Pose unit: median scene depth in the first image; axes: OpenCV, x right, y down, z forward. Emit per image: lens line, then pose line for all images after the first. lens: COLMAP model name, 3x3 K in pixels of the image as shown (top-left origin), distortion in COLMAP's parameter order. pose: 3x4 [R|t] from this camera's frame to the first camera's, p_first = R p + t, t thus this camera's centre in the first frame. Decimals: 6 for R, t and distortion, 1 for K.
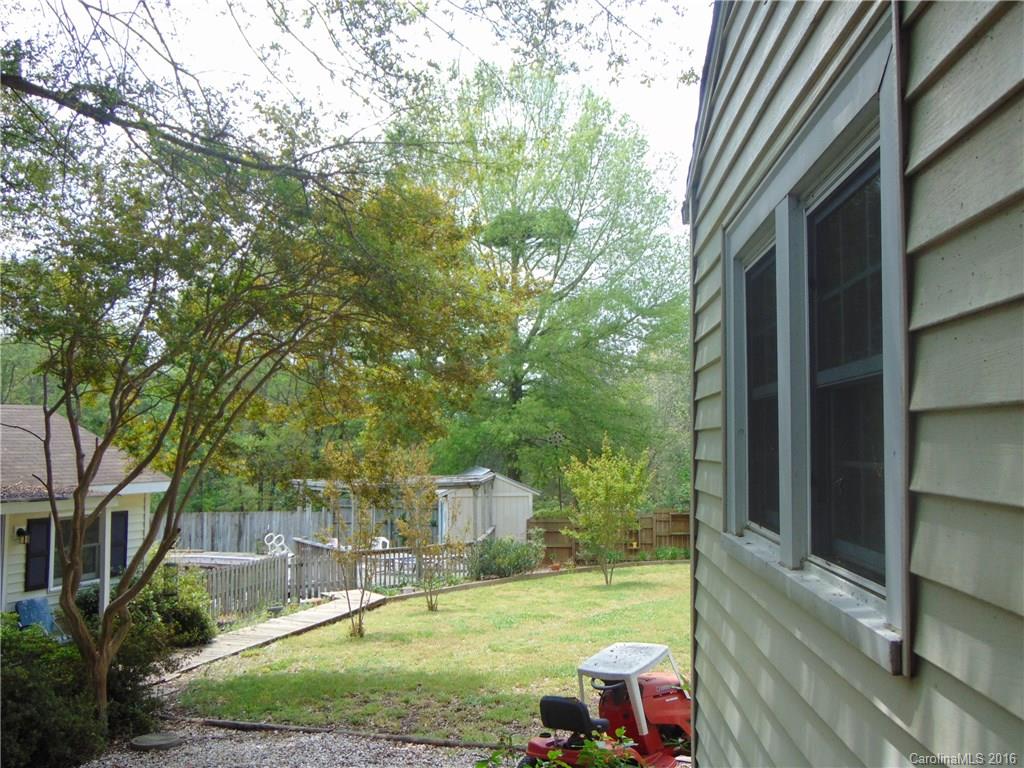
lens RADIAL K [[966.0, 0, 512.0], [0, 966.0, 384.0], [0, 0, 1]] dist [-0.009565, 0.016126]
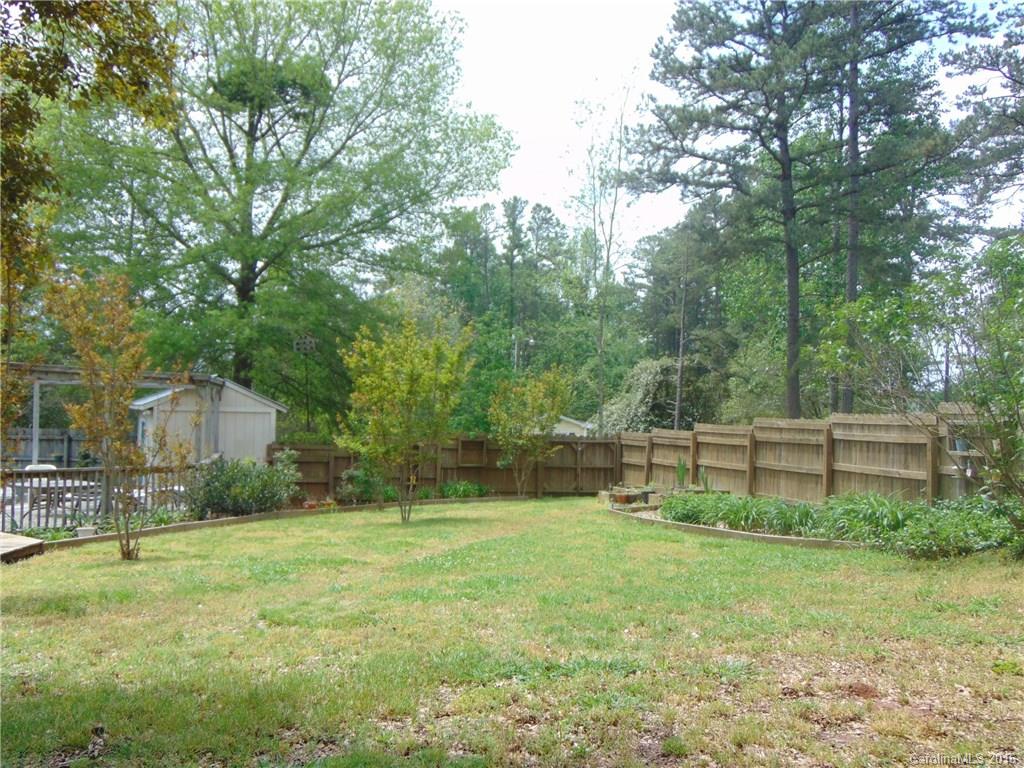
lens RADIAL K [[966.0, 0, 512.0], [0, 966.0, 384.0], [0, 0, 1]] dist [-0.009565, 0.016126]
pose [[0.955312, 0.032544, 0.293803, -0.031112], [-0.041636, 0.998826, 0.024743, 0.089693], [-0.292653, -0.035870, 0.955546, 0.326826]]
